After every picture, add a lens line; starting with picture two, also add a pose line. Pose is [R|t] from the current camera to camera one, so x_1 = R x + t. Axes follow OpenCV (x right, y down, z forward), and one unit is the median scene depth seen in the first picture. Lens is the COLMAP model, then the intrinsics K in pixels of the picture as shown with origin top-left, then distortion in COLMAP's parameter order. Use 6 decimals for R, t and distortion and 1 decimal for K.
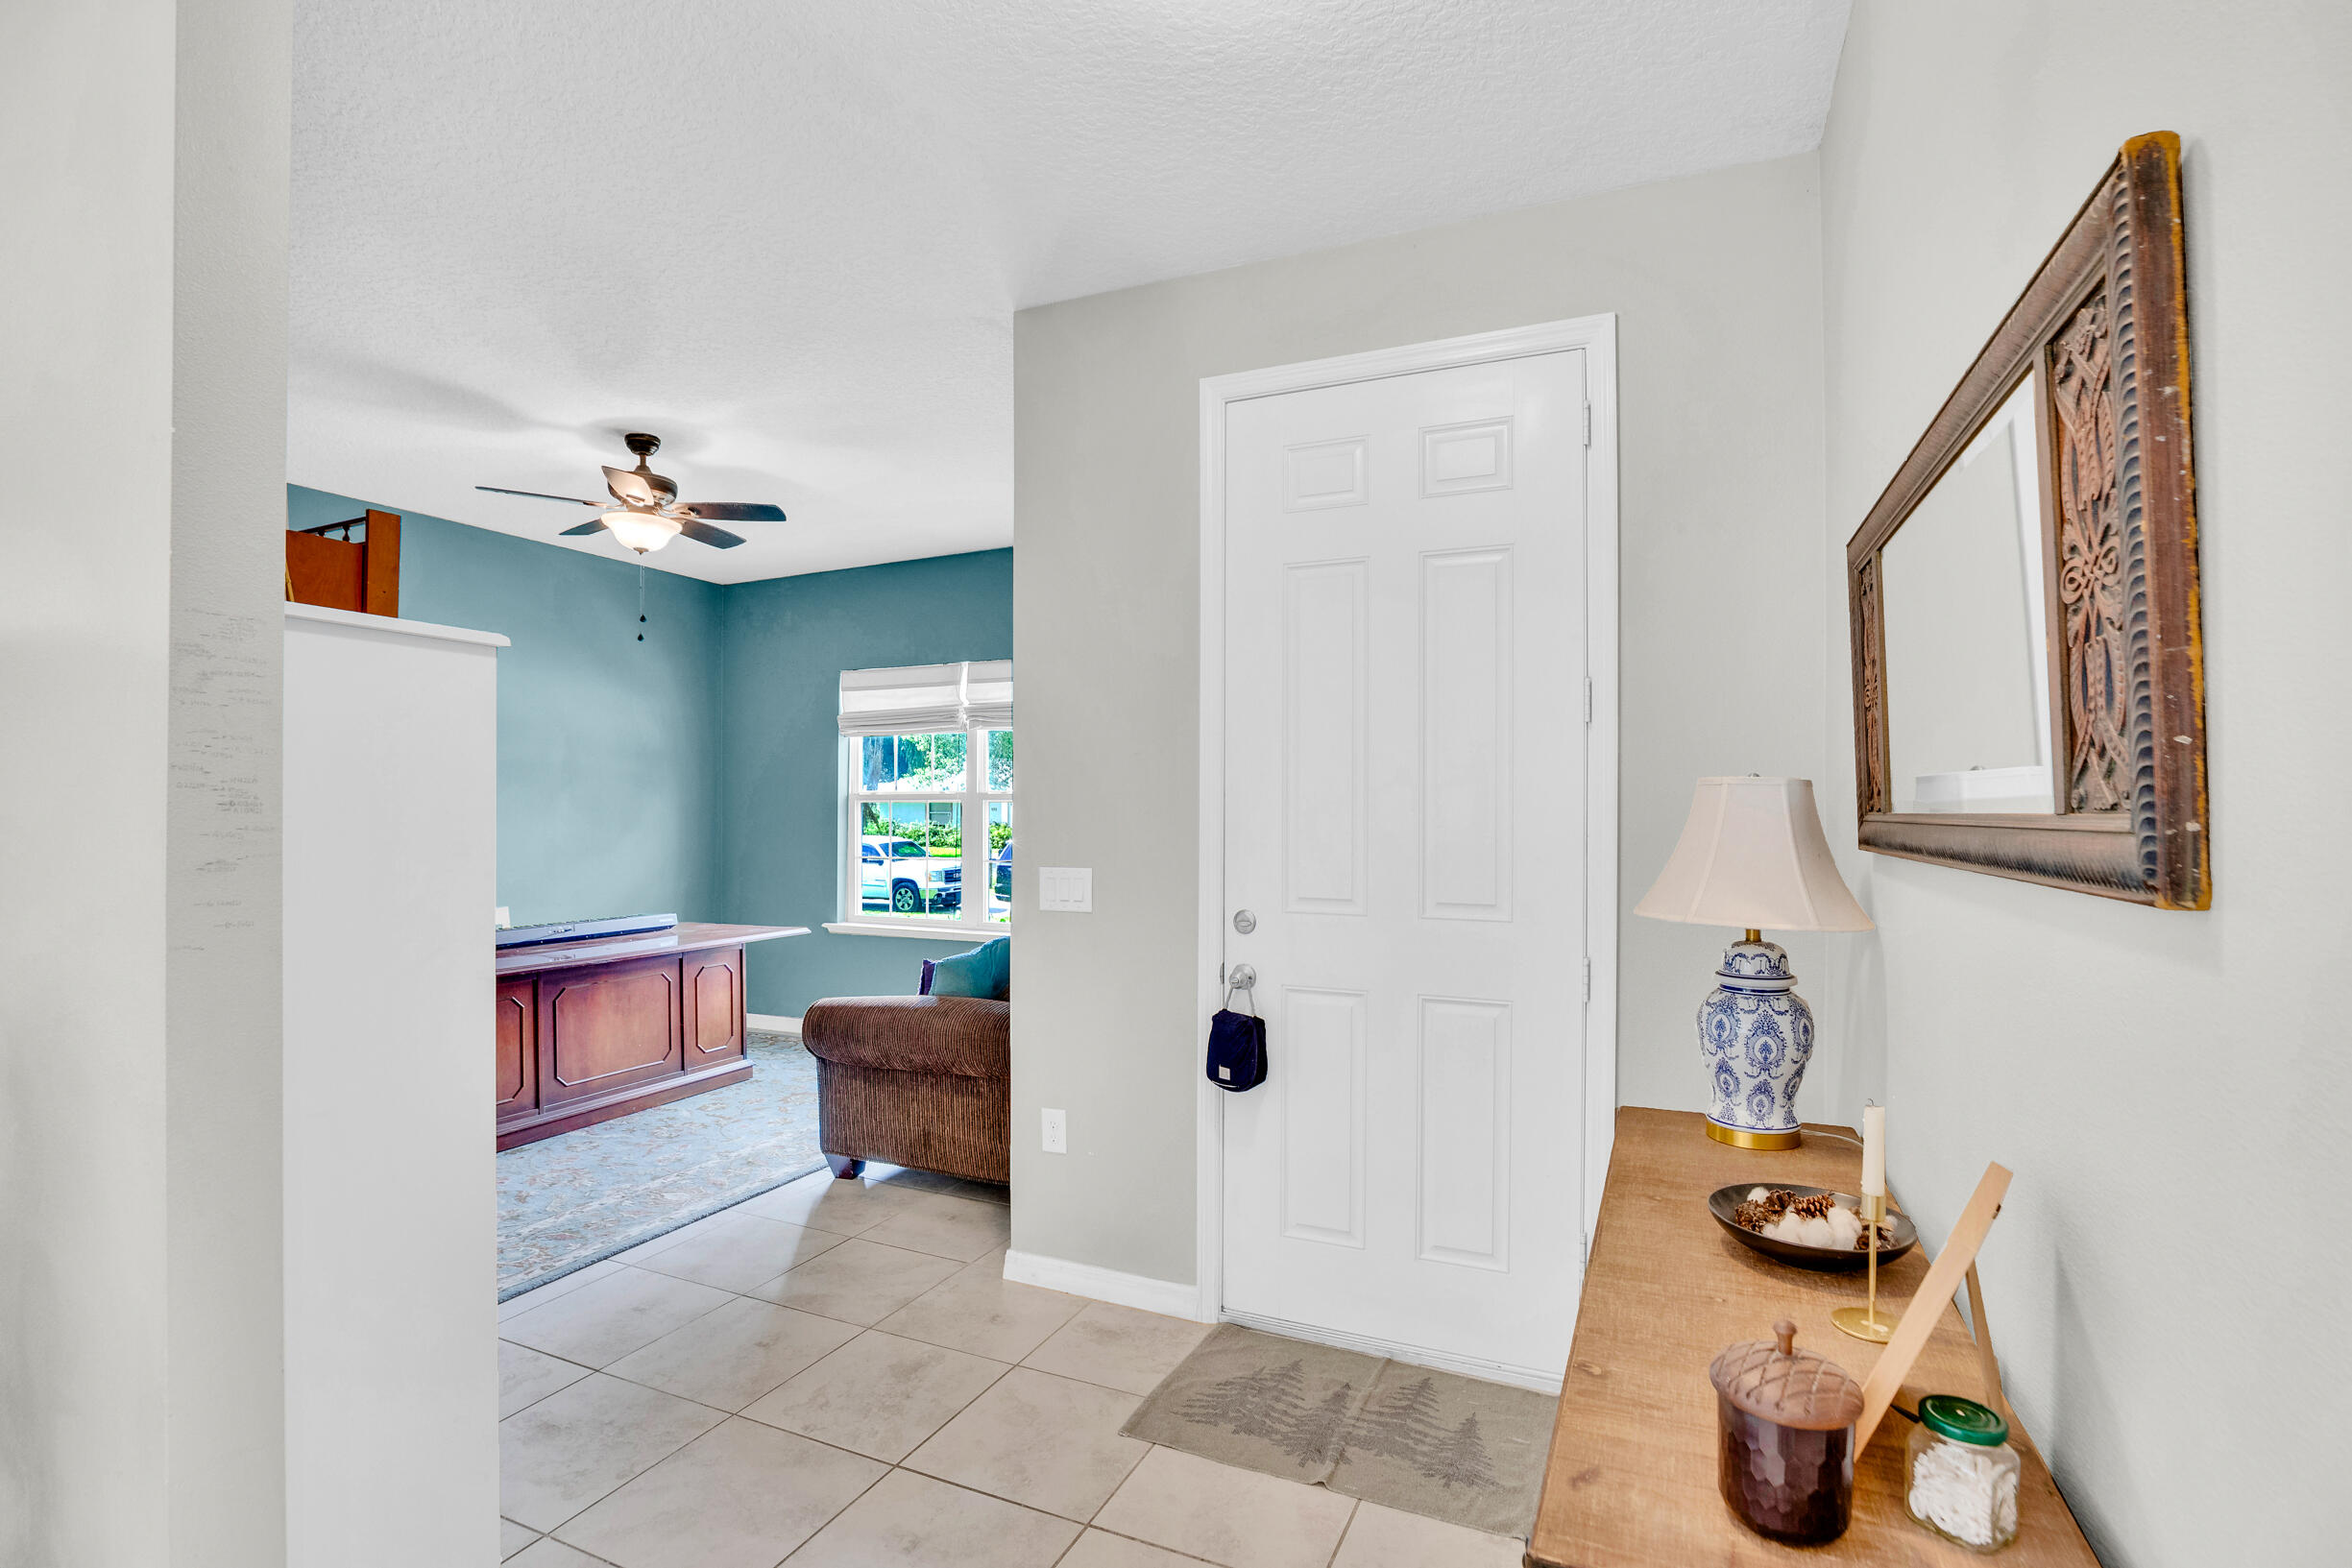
lens RADIAL K [[1081.4, 0, 1196.0], [0, 1081.4, 803.1], [0, 0, 1]] dist [-0.046100, 0.014131]
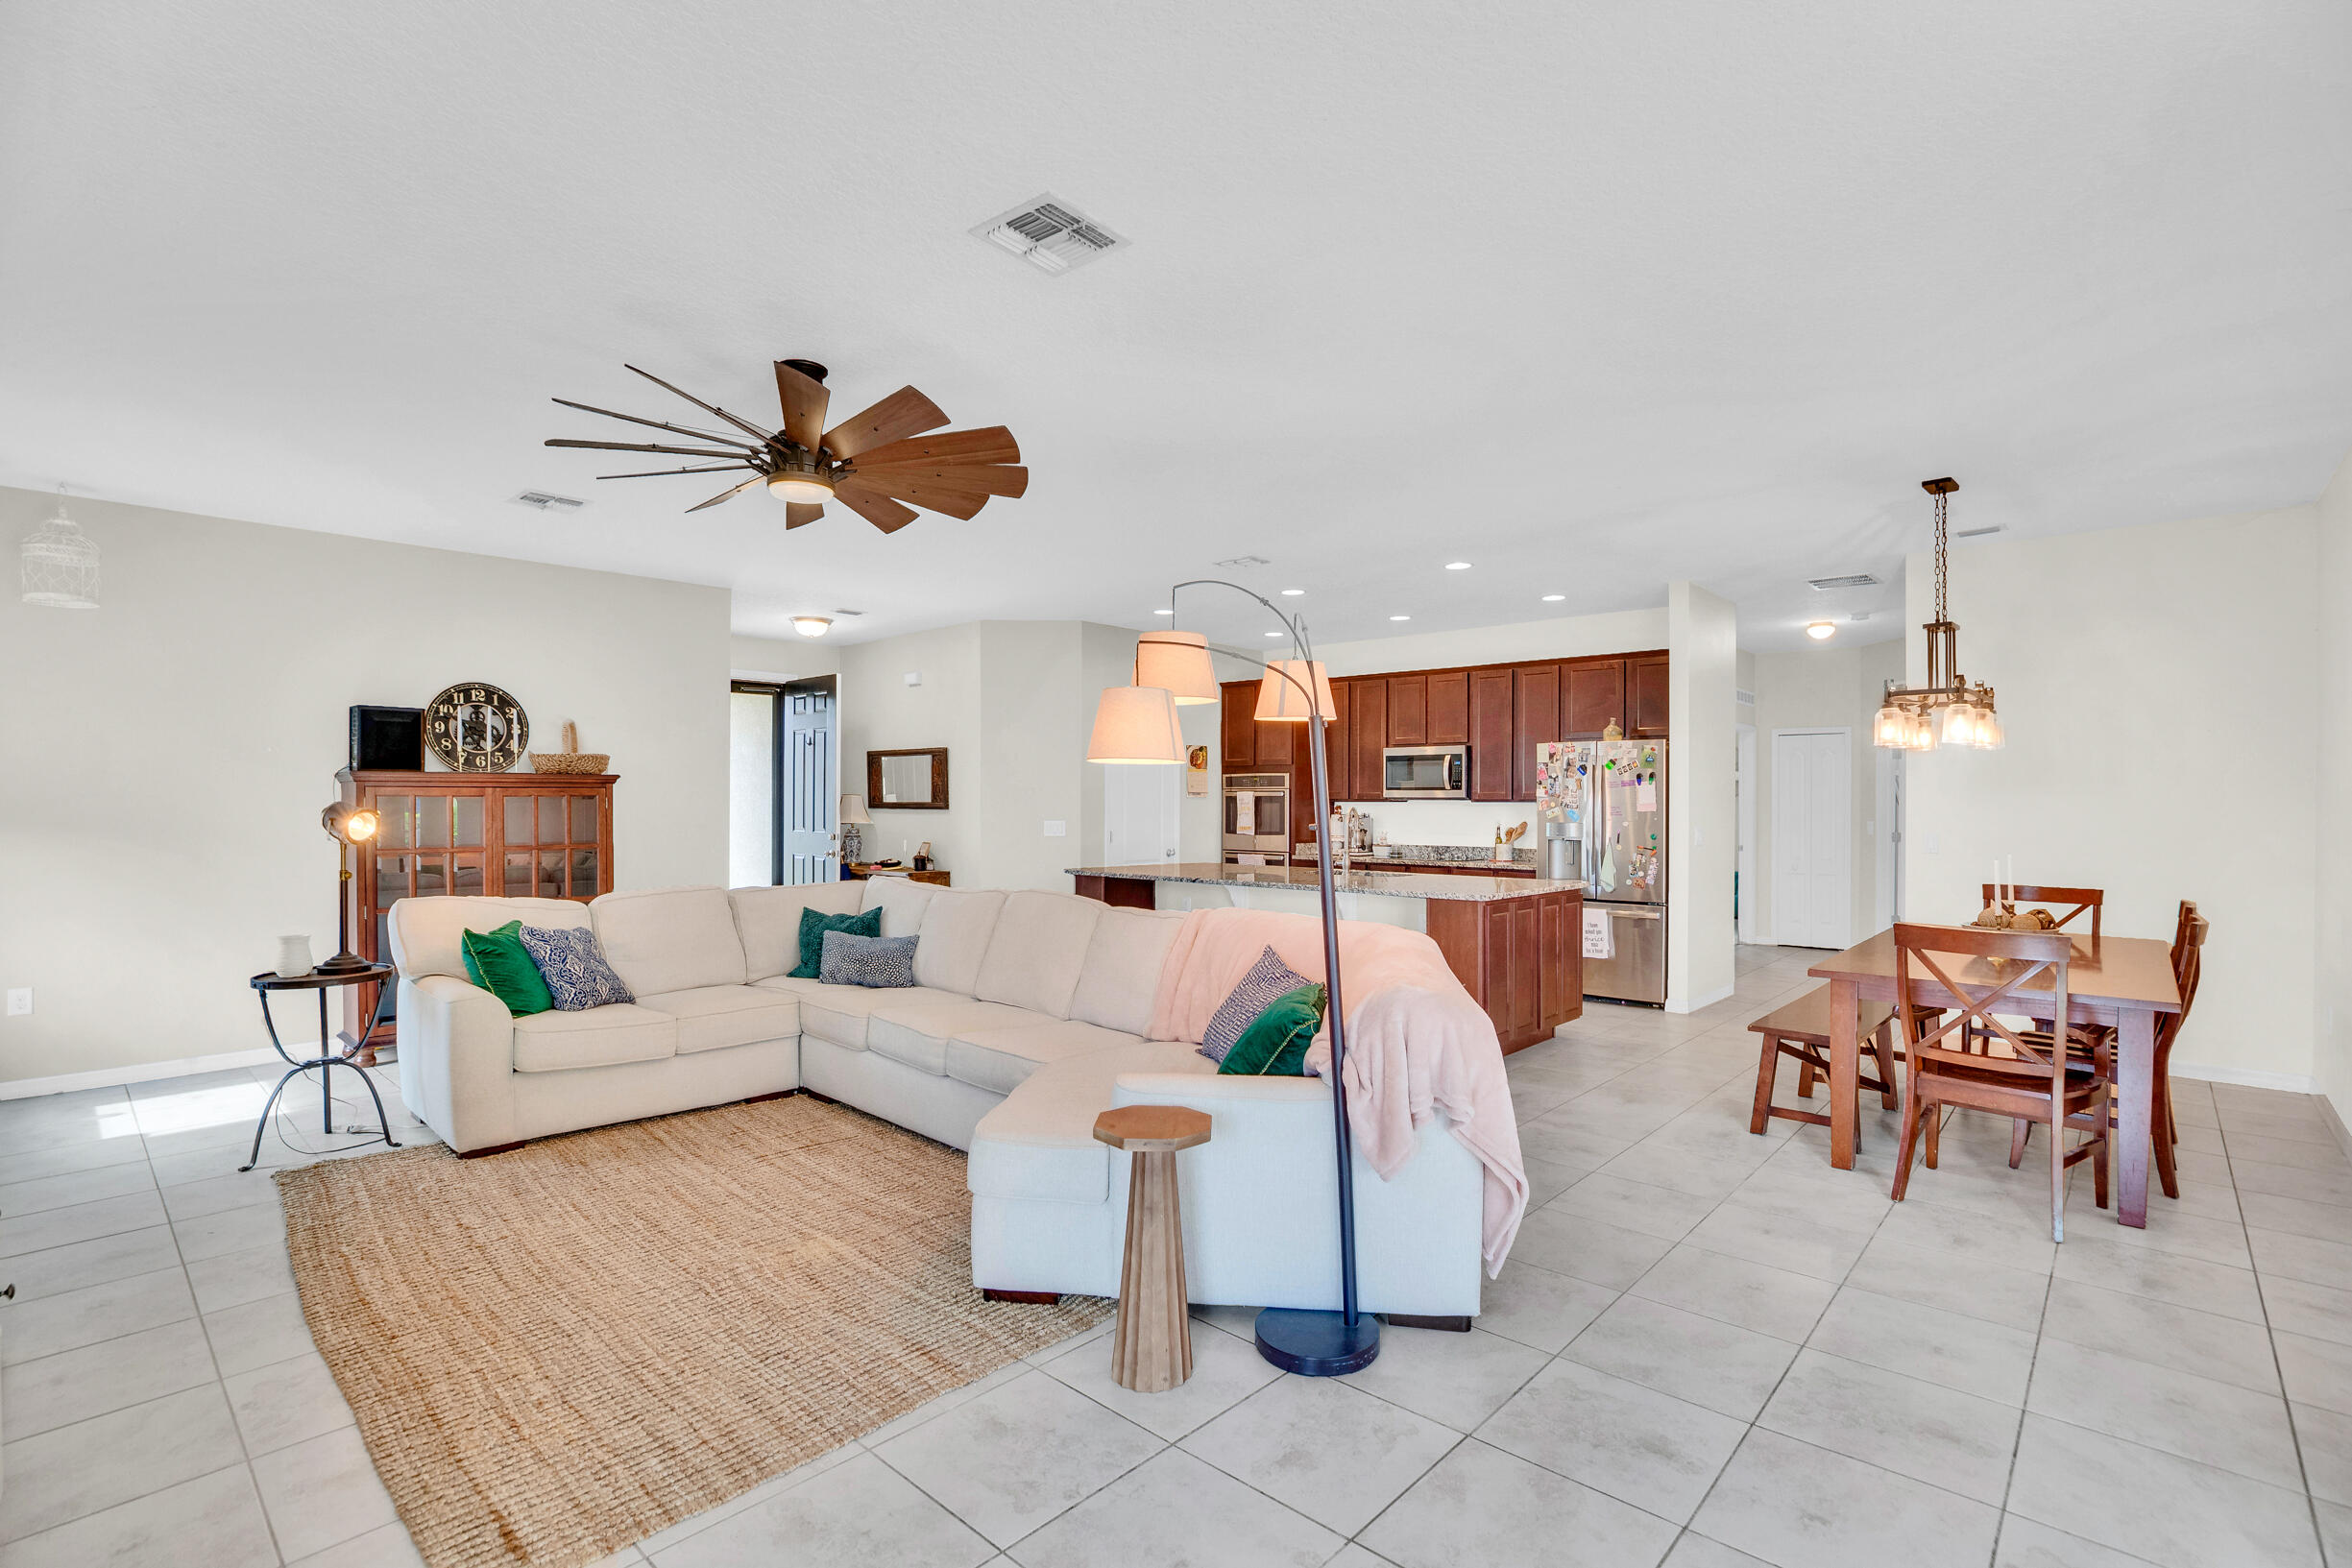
lens RADIAL K [[1081.4, 0, 1196.0], [0, 1081.4, 803.1], [0, 0, 1]] dist [-0.046100, 0.014131]
pose [[0.320002, -0.003920, 0.947409, -3.879557], [-0.008802, 0.999936, 0.007110, -0.036572], [-0.947376, -0.010615, 0.319947, -2.229466]]
